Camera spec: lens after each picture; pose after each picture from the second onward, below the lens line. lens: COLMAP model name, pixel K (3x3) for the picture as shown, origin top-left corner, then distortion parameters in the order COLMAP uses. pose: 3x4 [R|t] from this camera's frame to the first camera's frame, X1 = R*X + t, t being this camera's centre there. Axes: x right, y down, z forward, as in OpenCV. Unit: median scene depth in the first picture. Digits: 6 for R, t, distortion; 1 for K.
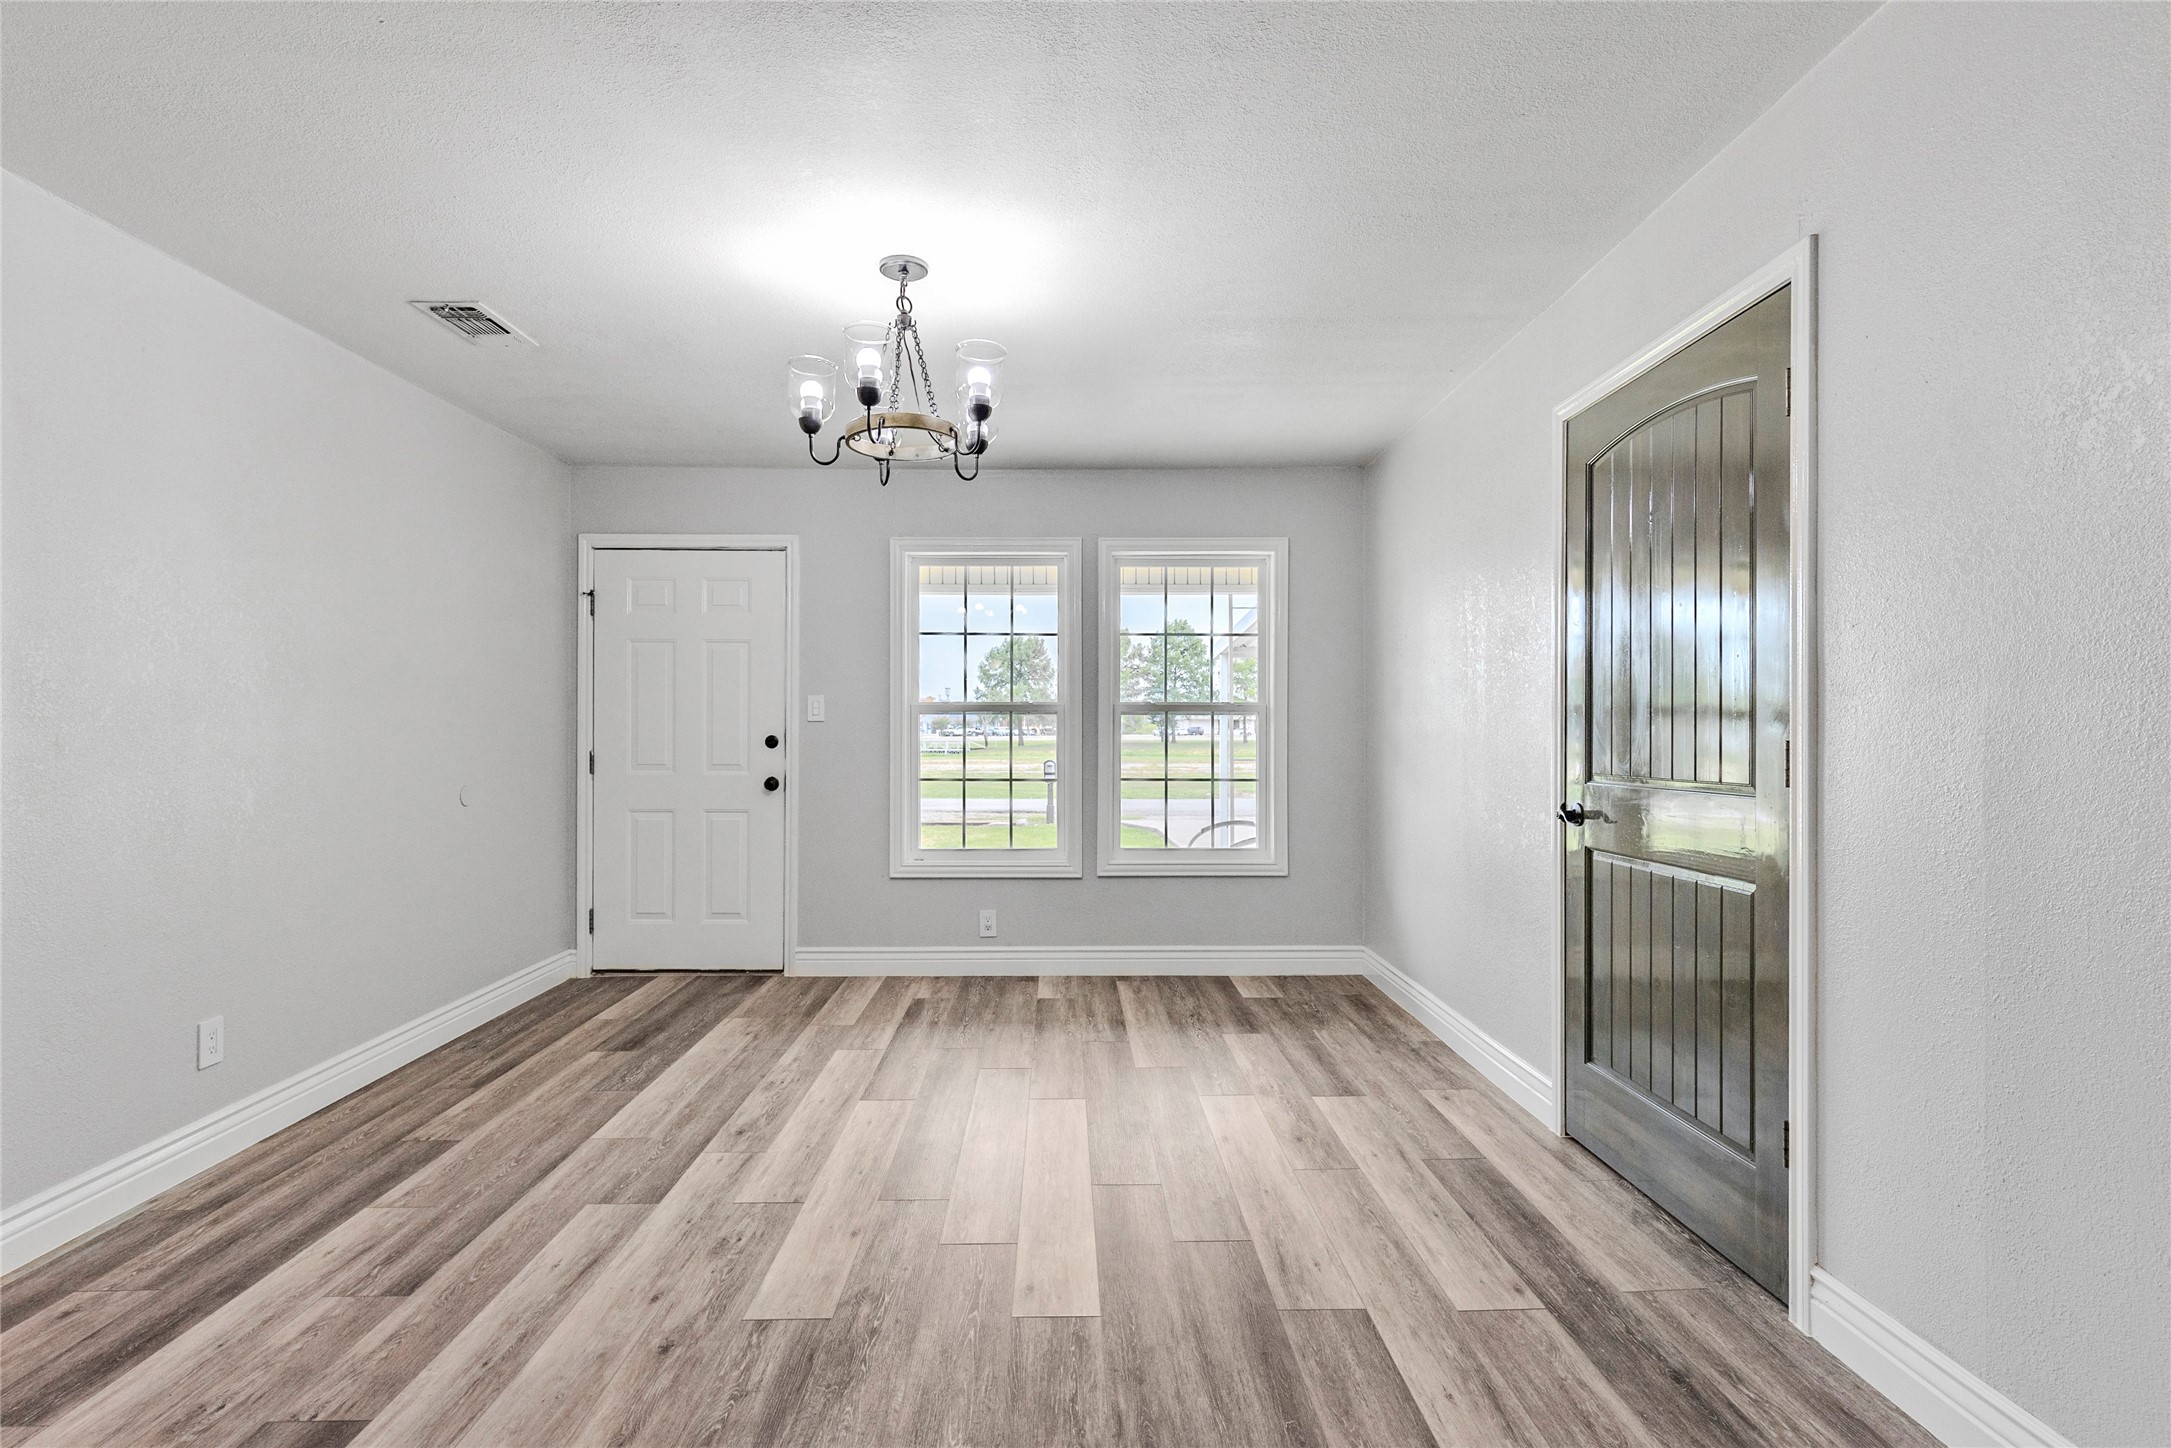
lens RADIAL K [[987.5, 0, 1023.4], [0, 987.5, 726.1], [0, 0, 1]] dist [0.004966, -0.000723]
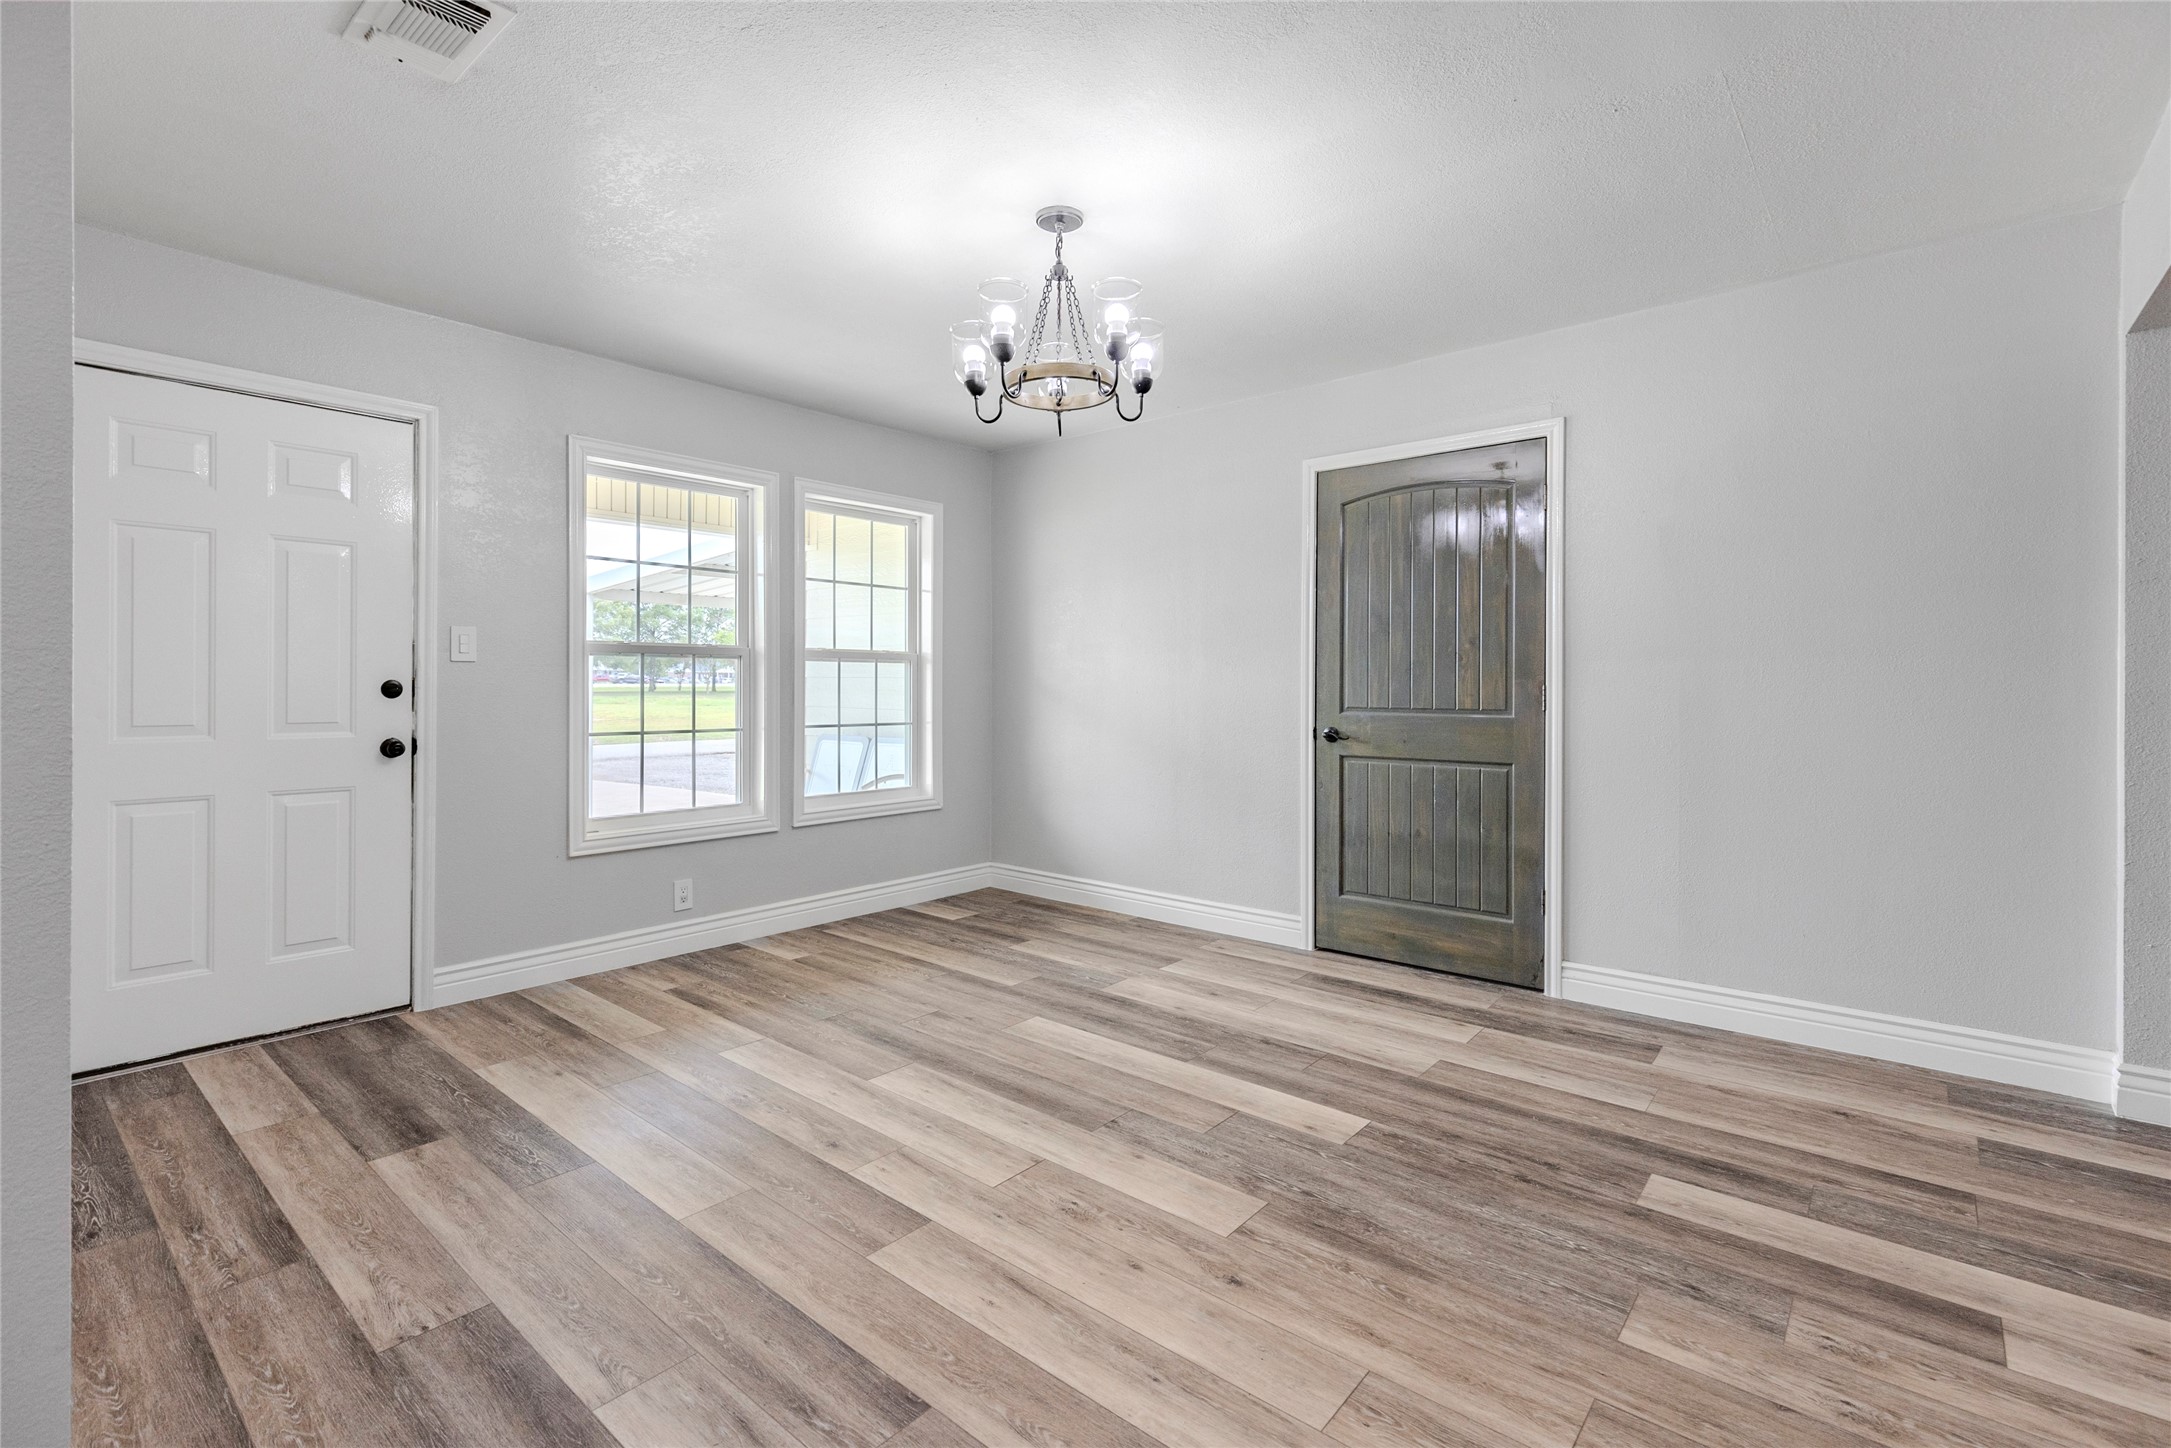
lens RADIAL K [[987.5, 0, 1018.9], [0, 987.5, 679.0], [0, 0, 1]] dist [0.004966, -0.000723]
pose [[0.672402, 0.005344, 0.740166, -0.649888], [-0.008539, 0.999963, 0.000538, 0.005750], [-0.740137, -0.006682, 0.672423, 0.248379]]
